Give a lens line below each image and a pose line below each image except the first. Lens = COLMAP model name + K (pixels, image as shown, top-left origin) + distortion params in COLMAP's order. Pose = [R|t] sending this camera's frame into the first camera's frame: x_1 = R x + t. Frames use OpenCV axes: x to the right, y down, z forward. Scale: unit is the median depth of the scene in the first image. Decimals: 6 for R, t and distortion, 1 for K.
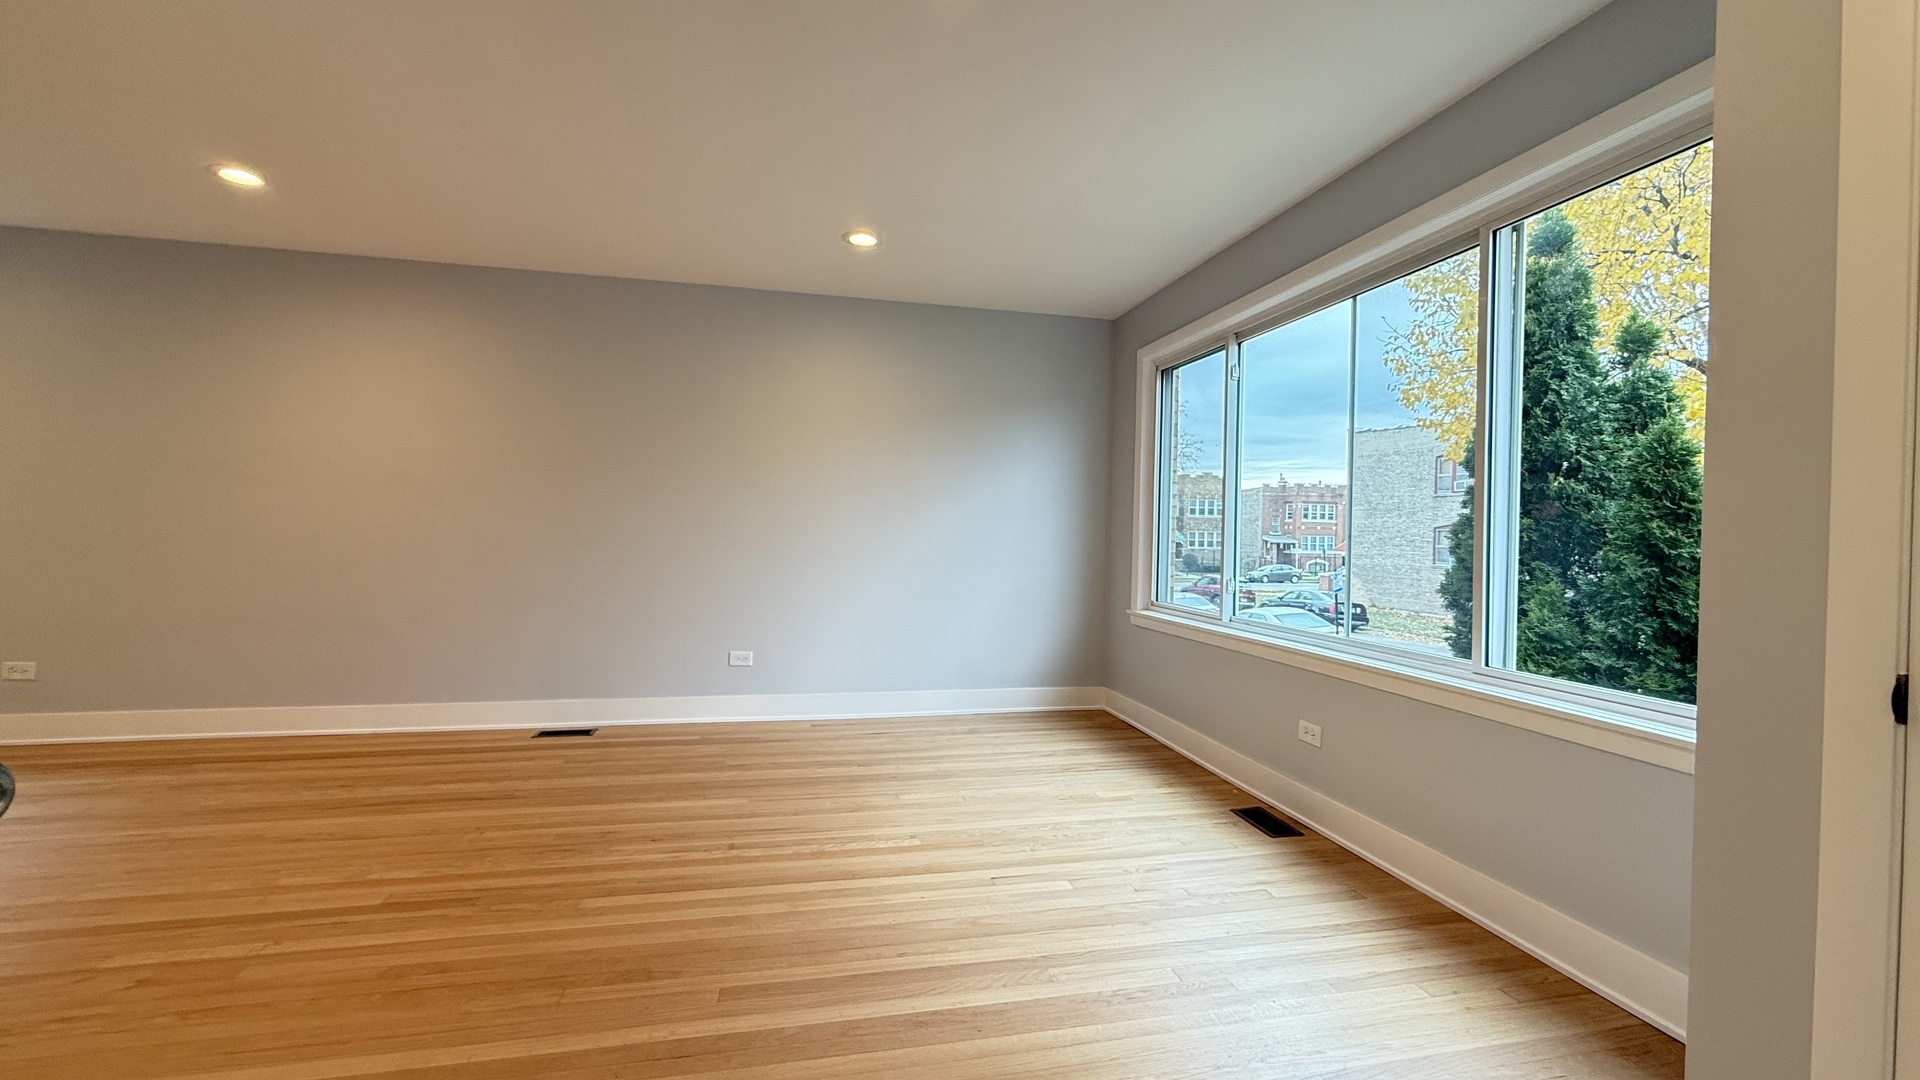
lens RADIAL K [[763.5, 0, 957.1], [0, 763.5, 541.8], [0, 0, 1]] dist [-0.000554, 0.000028]
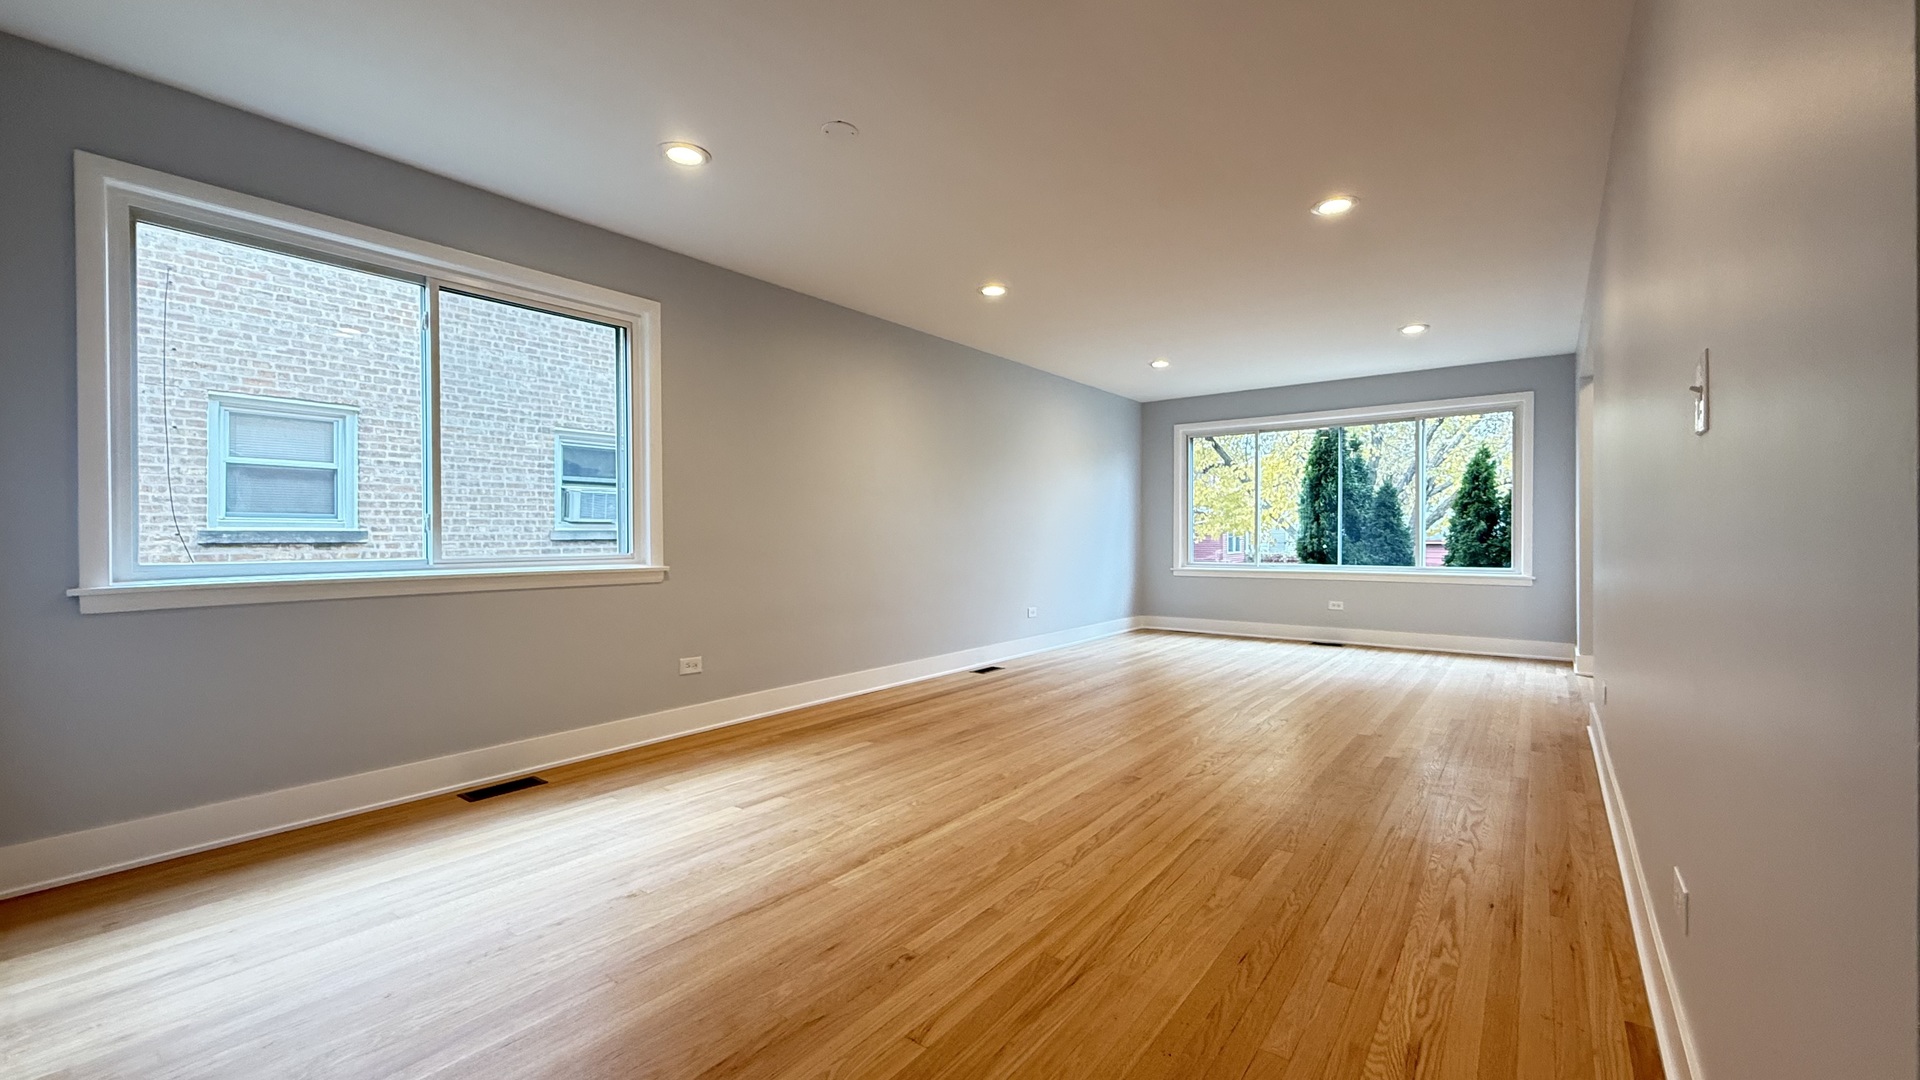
lens RADIAL K [[763.5, 0, 957.1], [0, 763.5, 541.8], [0, 0, 1]] dist [-0.000554, 0.000028]
pose [[0.757466, -0.024504, 0.652415, -1.447262], [0.023466, 0.999672, 0.010302, -0.003417], [-0.652453, 0.007507, 0.757792, -0.035721]]
